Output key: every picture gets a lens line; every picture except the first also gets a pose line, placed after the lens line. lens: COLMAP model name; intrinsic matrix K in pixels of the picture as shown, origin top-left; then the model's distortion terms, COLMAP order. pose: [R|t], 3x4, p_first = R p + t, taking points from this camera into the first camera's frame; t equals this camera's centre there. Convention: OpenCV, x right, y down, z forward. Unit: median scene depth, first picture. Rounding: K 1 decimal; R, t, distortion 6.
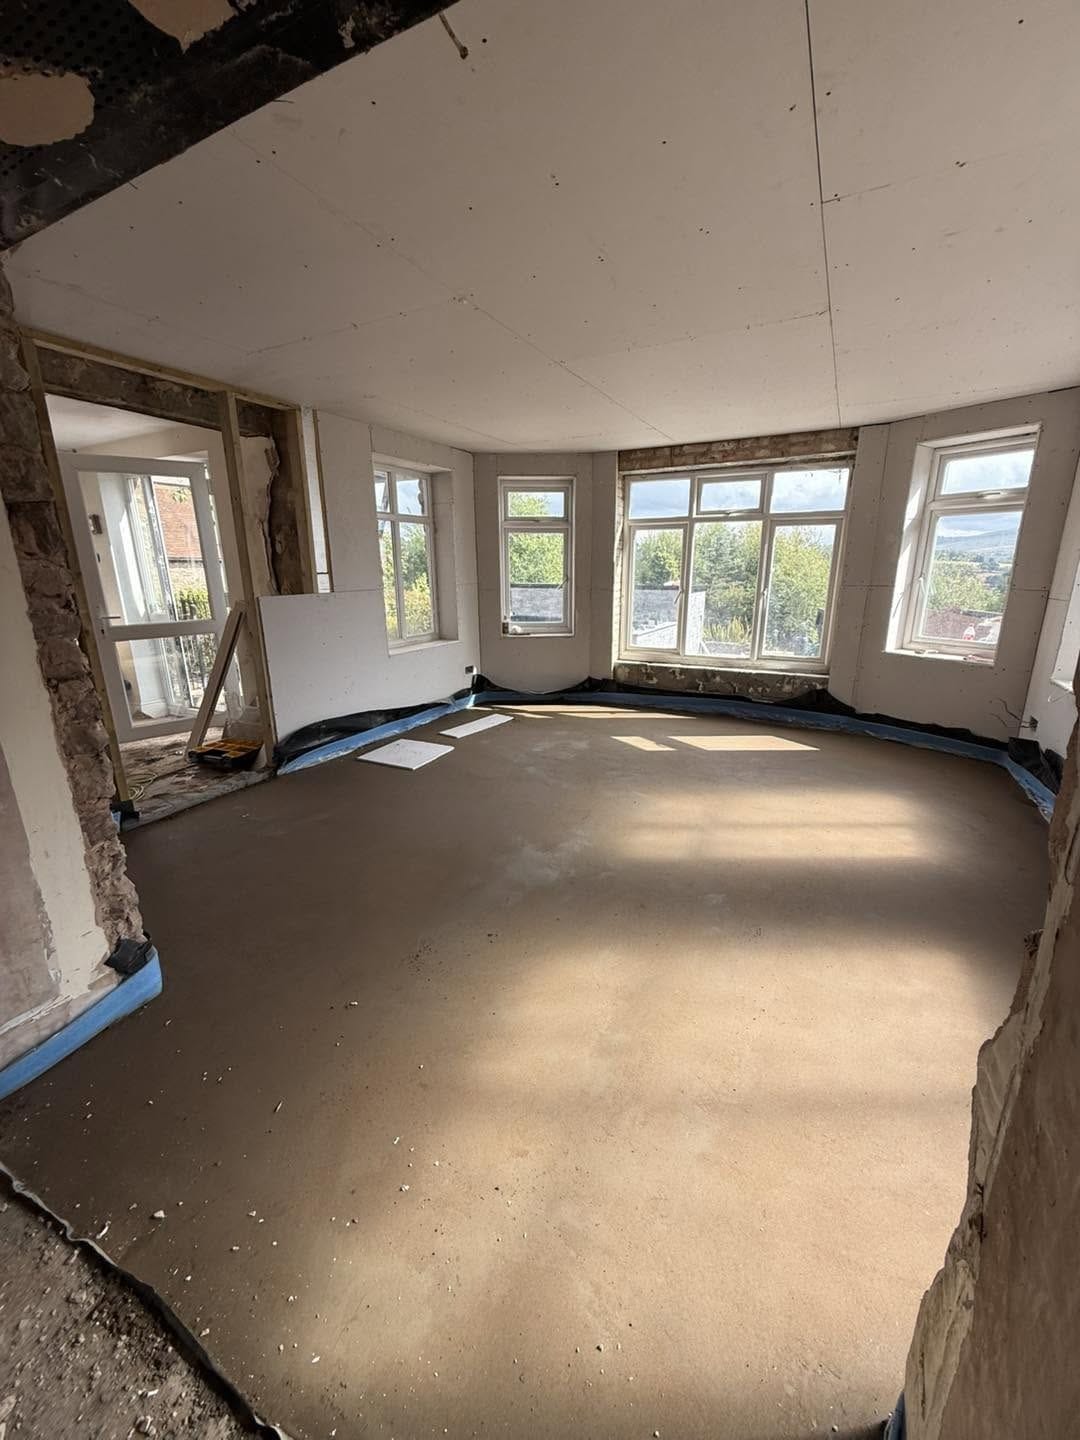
lens RADIAL K [[570.5, 0, 540.8], [0, 570.5, 721.7], [0, 0, 1]] dist [0.002462, 0.000182]
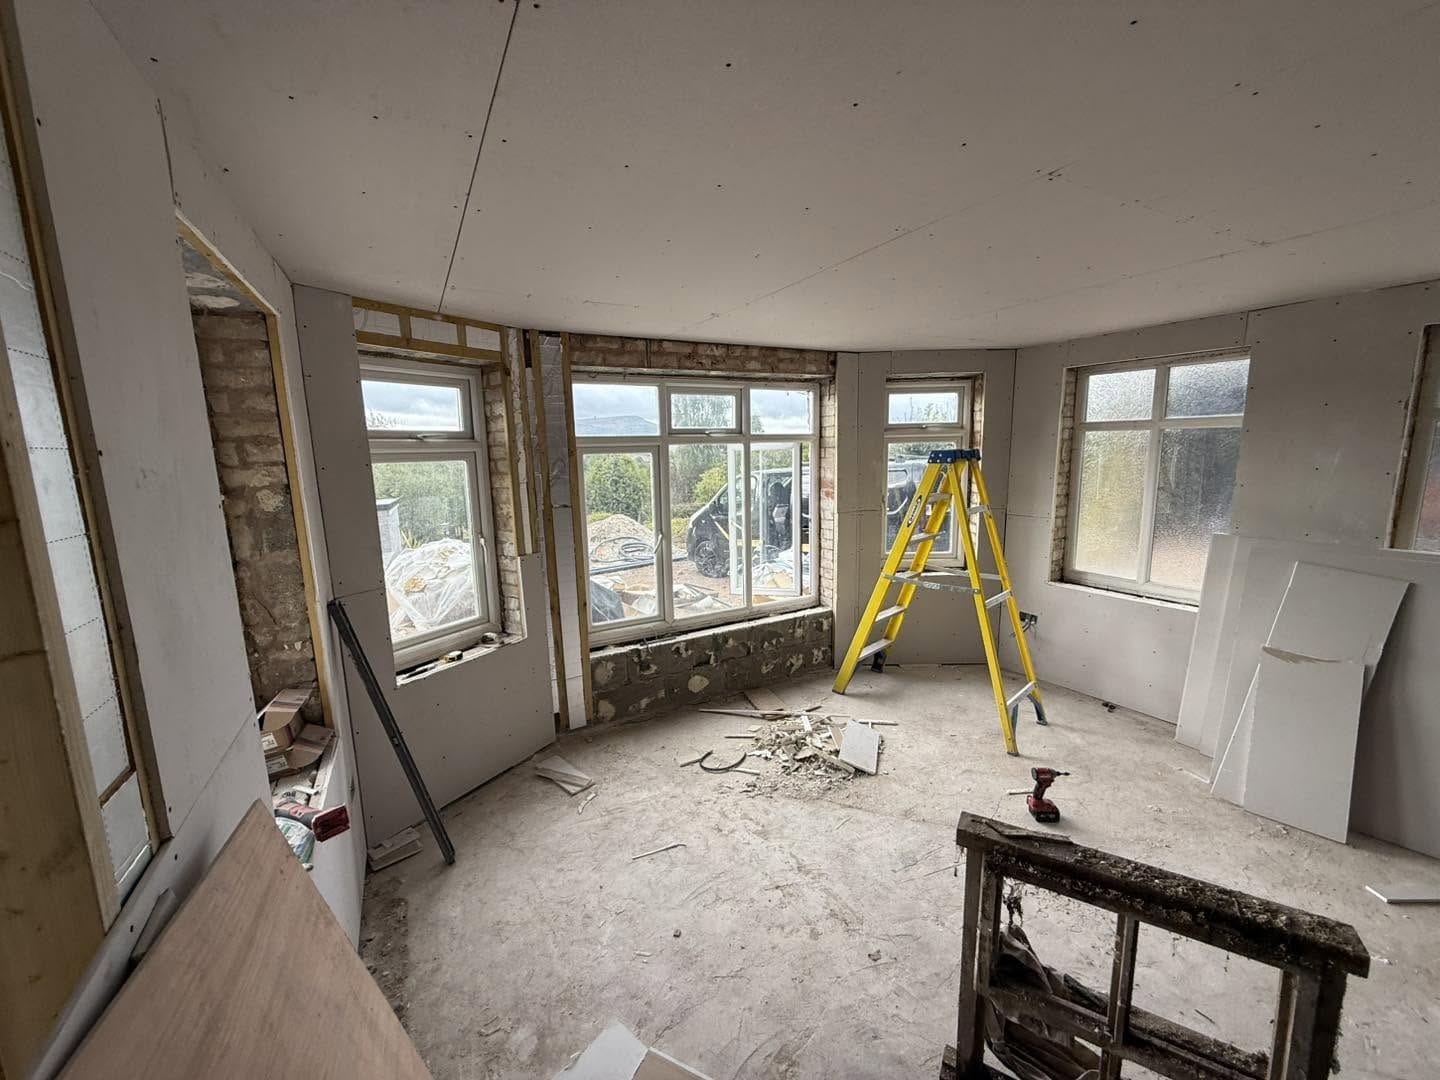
lens RADIAL K [[570.5, 0, 719.1], [0, 570.5, 533.9], [0, 0, 1]] dist [0.002462, 0.000182]
pose [[0.563215, -0.129014, 0.816176, -0.318205], [0.242441, 0.970066, -0.013960, -0.221456], [-0.789944, 0.205737, 0.577634, 0.577962]]
